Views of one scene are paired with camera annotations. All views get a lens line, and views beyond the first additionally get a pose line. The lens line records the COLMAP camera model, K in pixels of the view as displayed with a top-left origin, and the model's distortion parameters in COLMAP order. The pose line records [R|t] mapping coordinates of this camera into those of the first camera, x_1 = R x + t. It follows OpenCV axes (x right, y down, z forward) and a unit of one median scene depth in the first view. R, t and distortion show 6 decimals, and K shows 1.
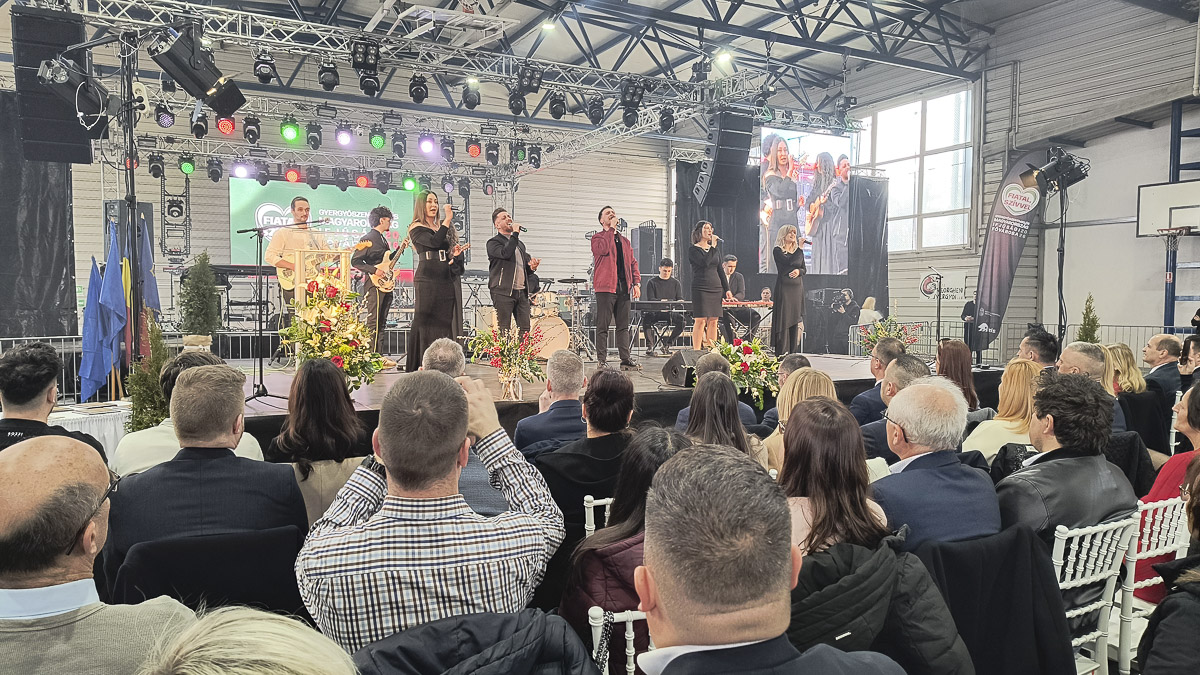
lens RADIAL K [[822.2, 0, 608.1], [0, 822.2, 344.6], [0, 0, 1]] dist [0.073587, -0.070894]
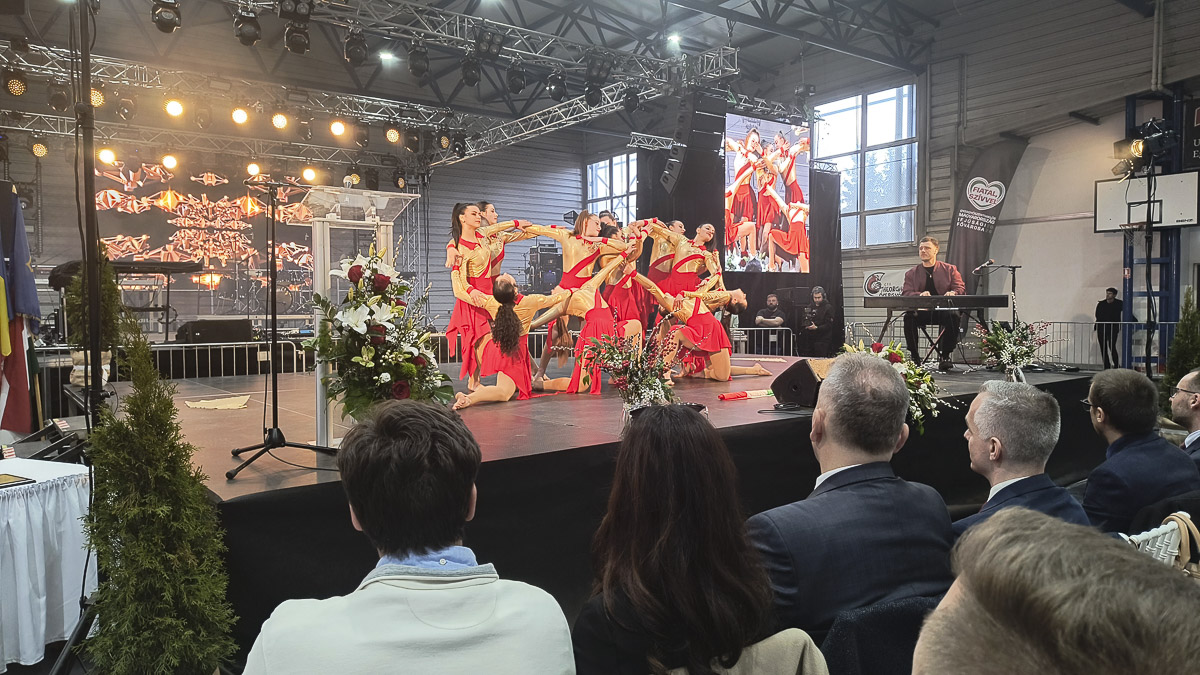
lens RADIAL K [[822.2, 0, 608.1], [0, 822.2, 344.6], [0, 0, 1]] dist [0.073587, -0.070894]
pose [[0.988913, -0.017689, 0.147441, -0.120995], [0.018463, 0.999822, -0.003887, -0.004323], [-0.147346, 0.006566, 0.989063, 0.154482]]
